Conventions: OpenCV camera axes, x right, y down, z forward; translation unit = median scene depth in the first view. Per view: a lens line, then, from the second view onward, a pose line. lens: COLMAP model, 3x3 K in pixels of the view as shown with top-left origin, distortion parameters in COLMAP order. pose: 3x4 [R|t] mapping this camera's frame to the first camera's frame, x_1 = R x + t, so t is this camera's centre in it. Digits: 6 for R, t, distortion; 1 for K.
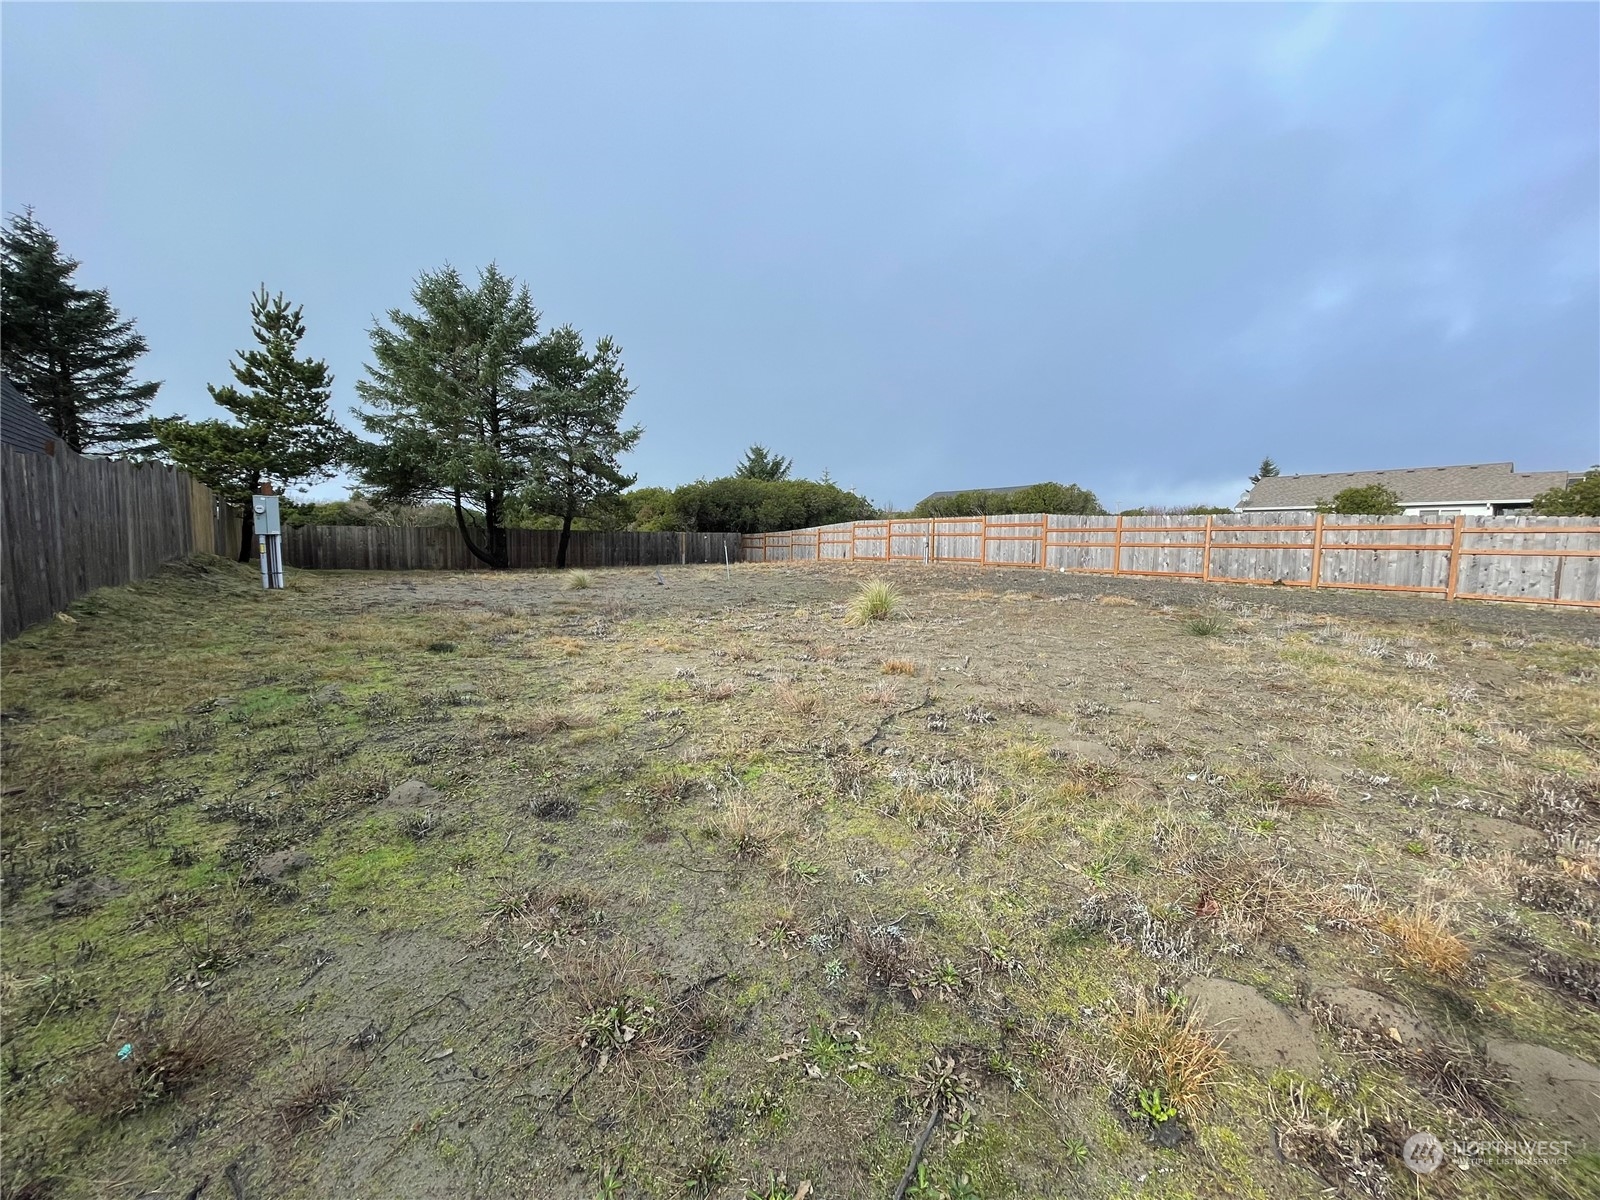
lens RADIAL K [[641.4, 0, 799.8], [0, 641.4, 596.4], [0, 0, 1]] dist [-0.001543, -0.000598]
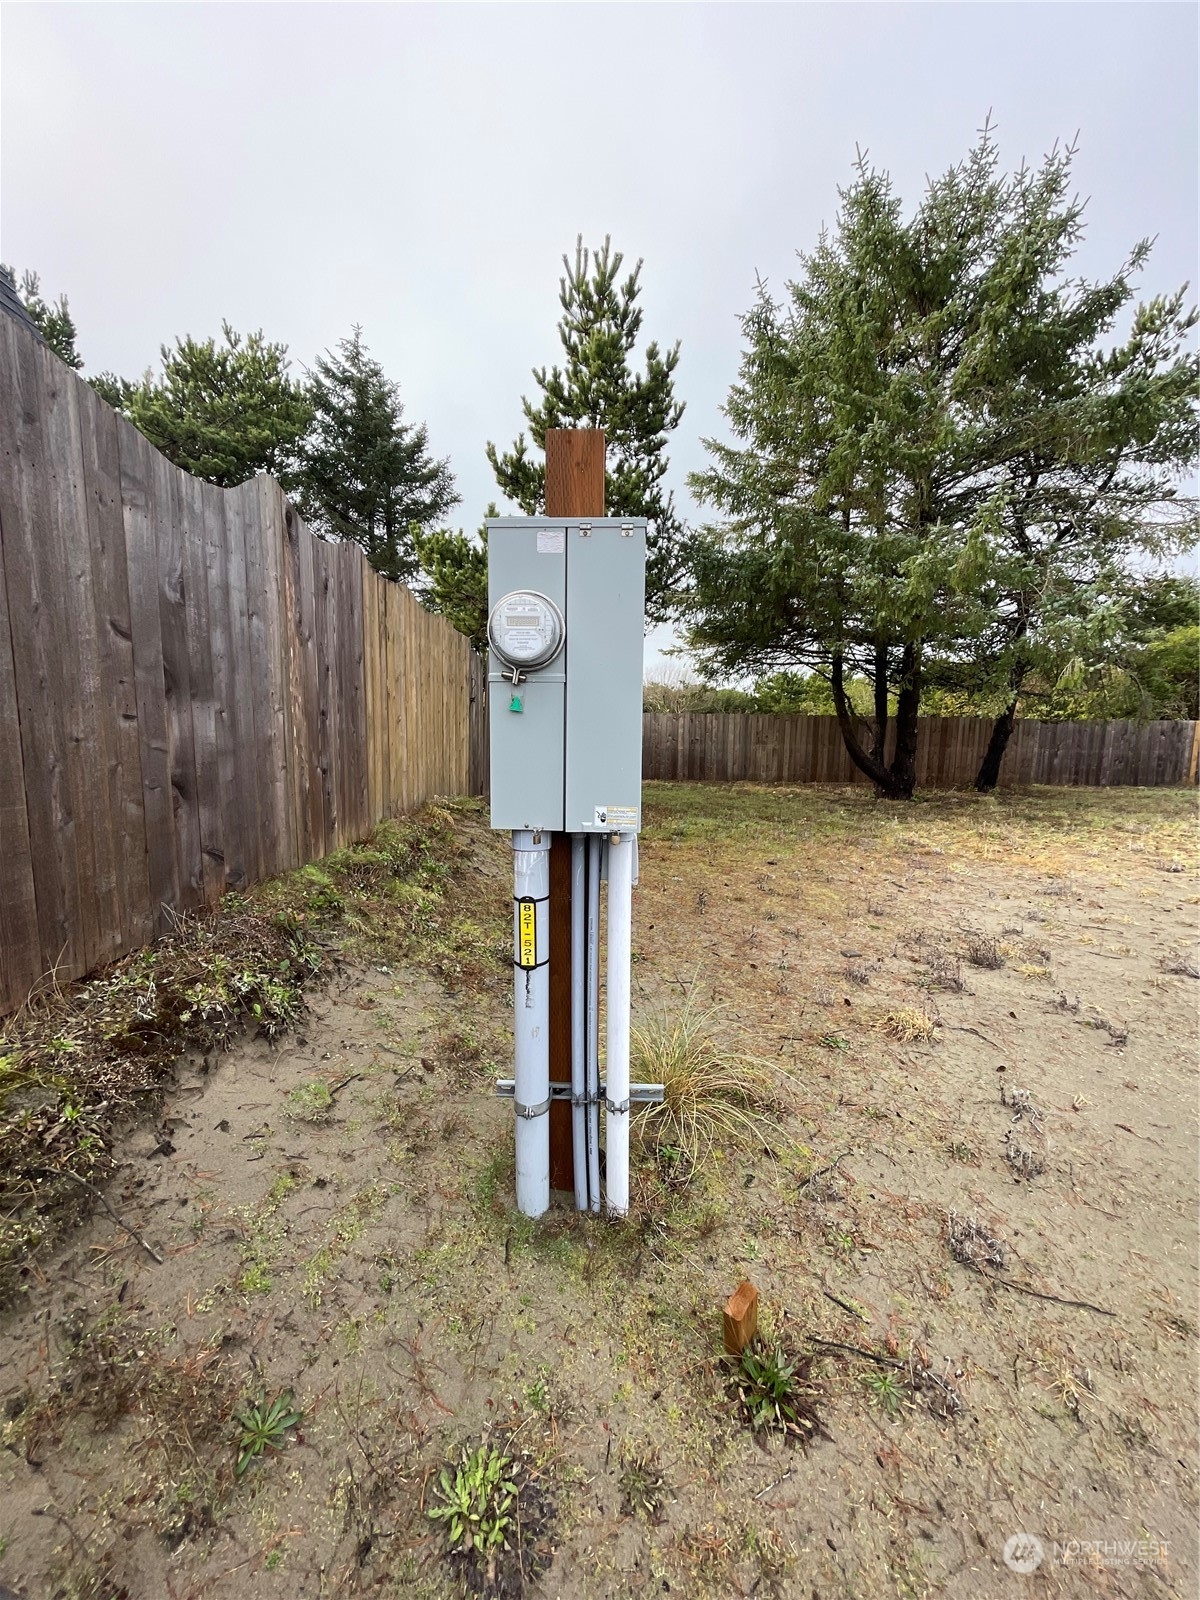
lens RADIAL K [[641.4, 0, 595.9], [0, 641.4, 790.1], [0, 0, 1]] dist [-0.001543, -0.000598]
pose [[0.804058, 0.068571, -0.590583, -0.428655], [-0.056351, 0.997645, 0.039114, -0.063328], [0.591874, 0.001830, 0.806028, 0.514544]]
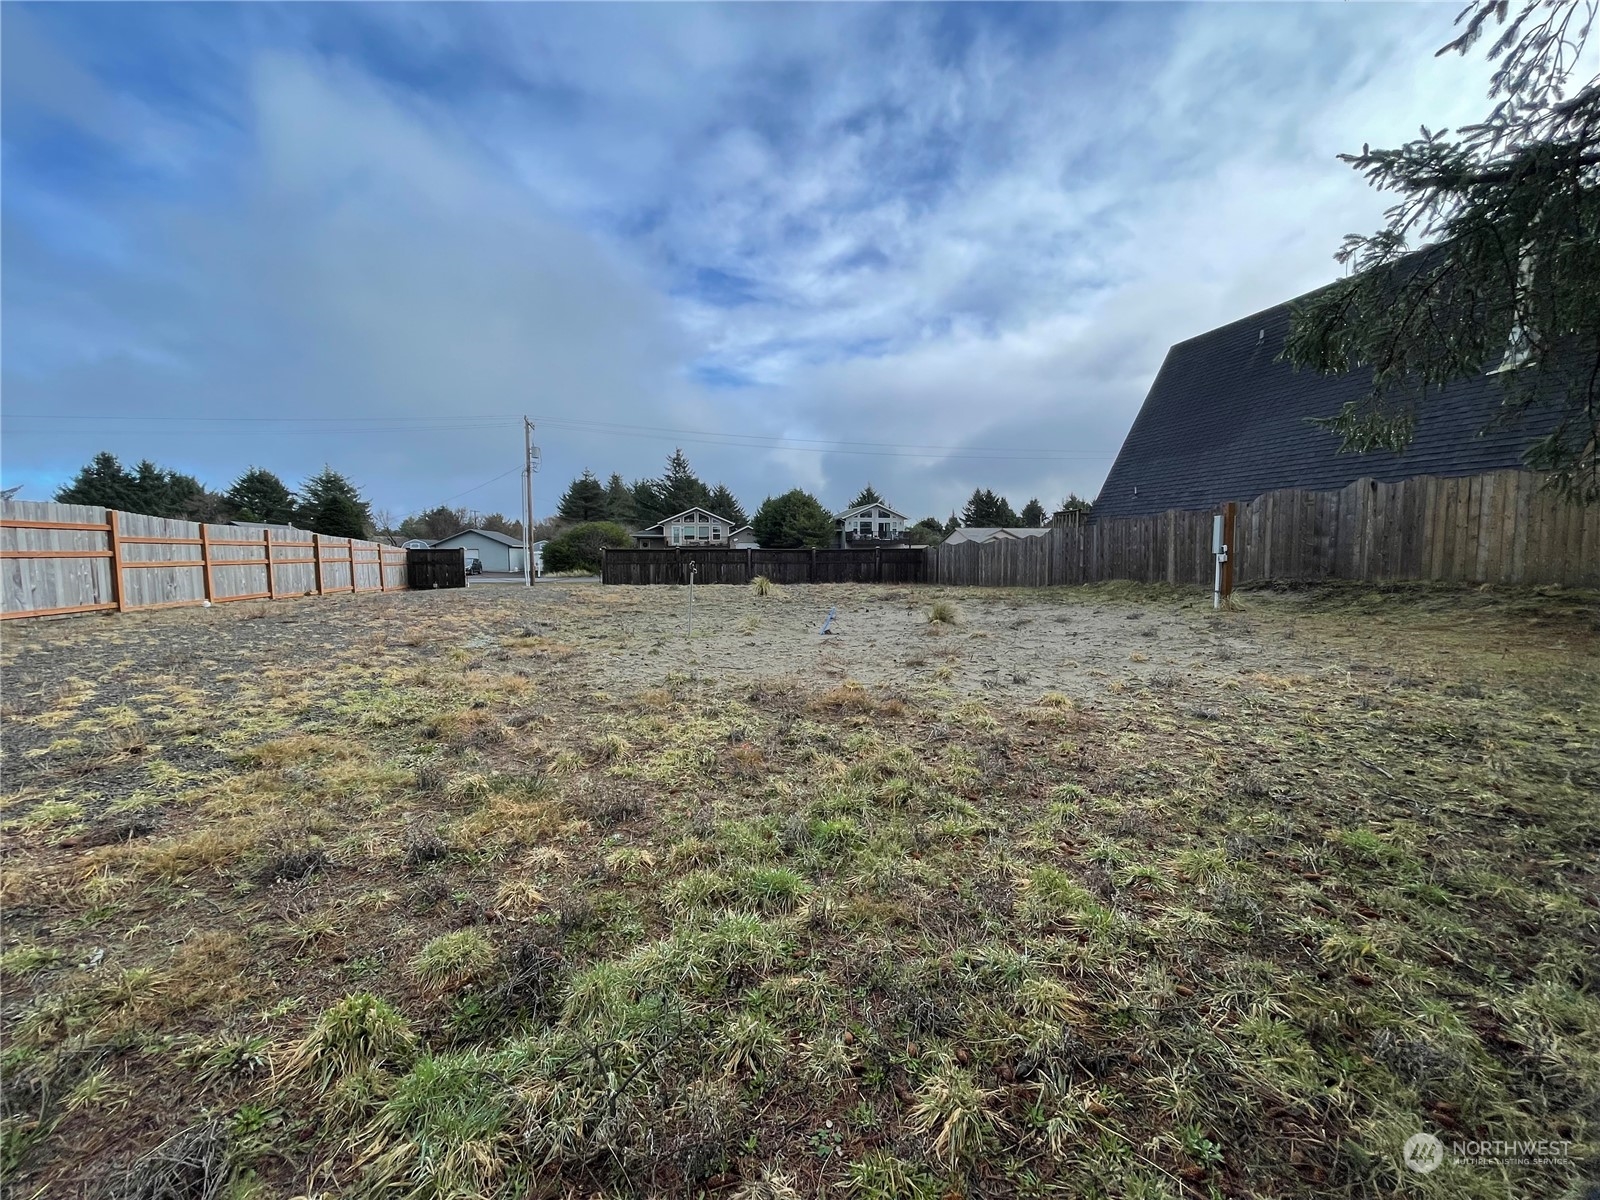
lens RADIAL K [[641.4, 0, 803.5], [0, 641.4, 597.4], [0, 0, 1]] dist [-0.001543, -0.000598]
pose [[-0.929273, -0.029287, 0.368230, -0.335646], [0.030413, 0.987402, 0.155284, -0.118466], [-0.368138, 0.155501, -0.916675, 1.255544]]
